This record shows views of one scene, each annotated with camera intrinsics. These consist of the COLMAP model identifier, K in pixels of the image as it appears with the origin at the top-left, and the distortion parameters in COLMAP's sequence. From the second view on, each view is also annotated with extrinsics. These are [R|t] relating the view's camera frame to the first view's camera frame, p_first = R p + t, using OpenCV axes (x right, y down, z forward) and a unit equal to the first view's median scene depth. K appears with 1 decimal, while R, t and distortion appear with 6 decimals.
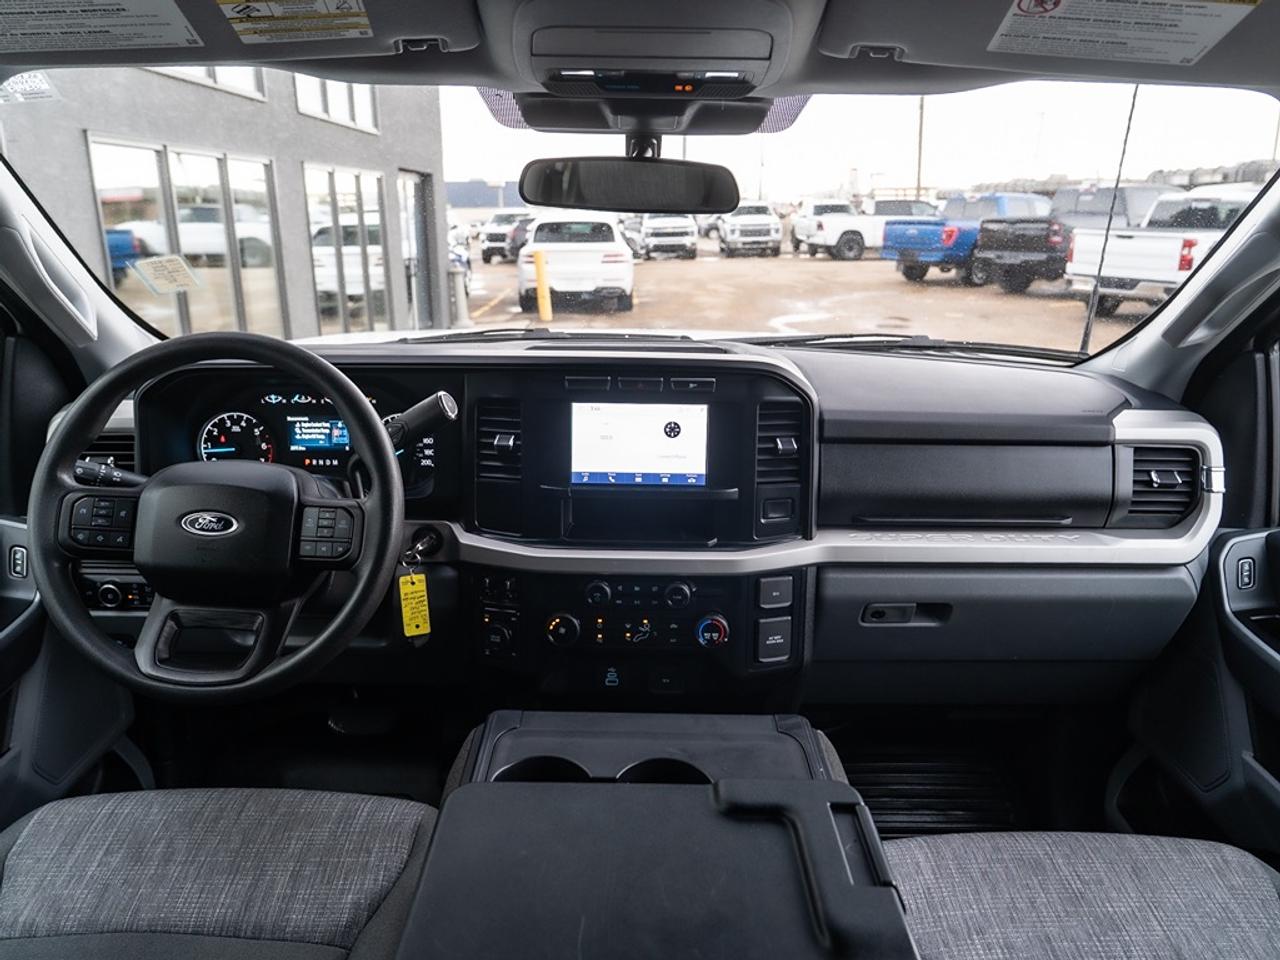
lens RADIAL K [[884.6, 0, 638.8], [0, 884.6, 448.7], [0, 0, 1]] dist [-0.016382, -0.004608]
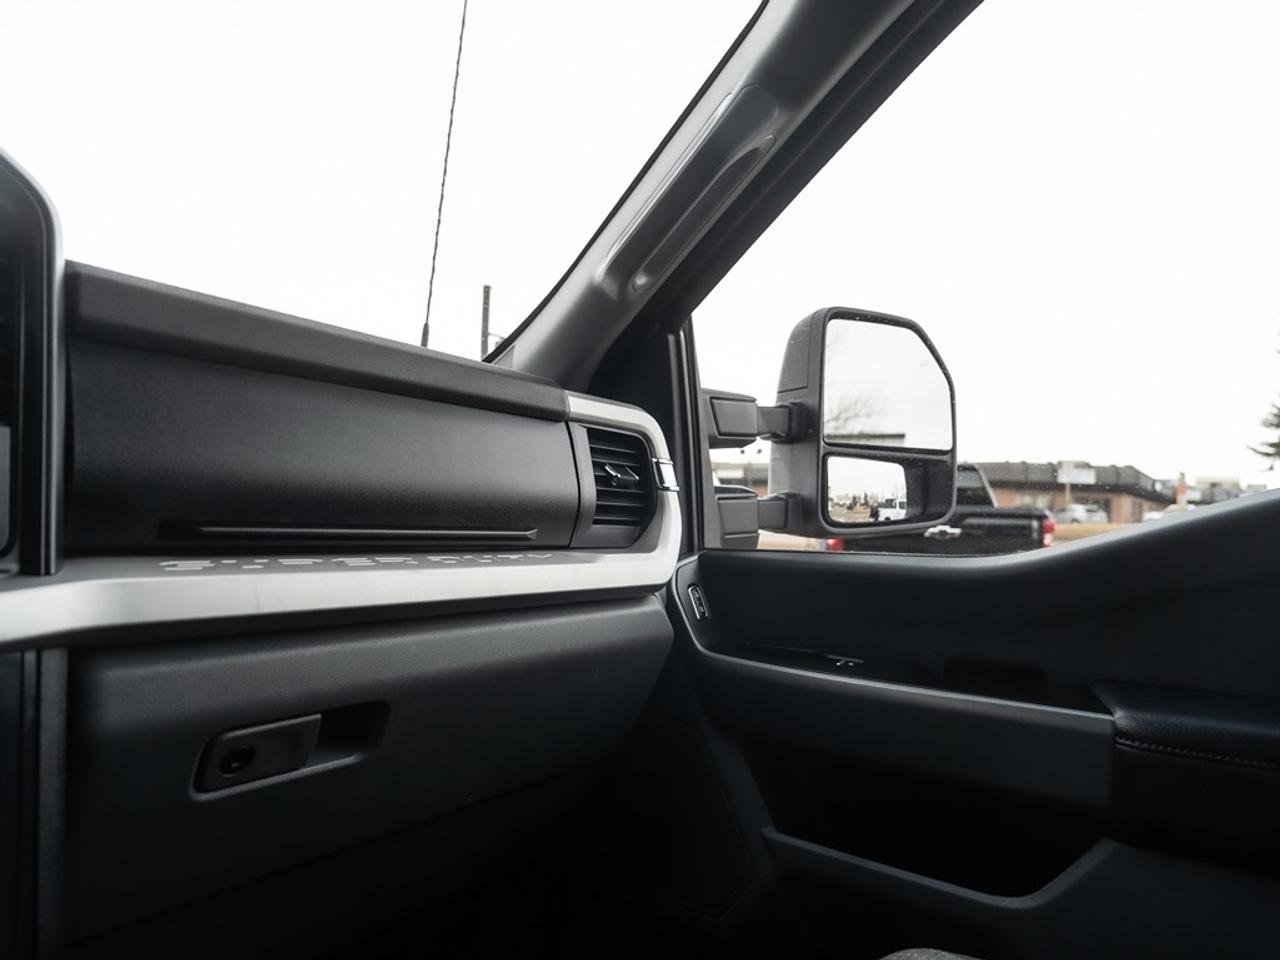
lens RADIAL K [[802.2, 0, 640.0], [0, 802.2, 480.0], [0, 0, 1]] dist [-0.010589, 0.000204]
pose [[0.598046, 0.048004, 0.800023, 0.074595], [0.175866, 0.966016, -0.189429, 0.163911], [-0.781929, 0.253984, 0.569280, 0.597728]]
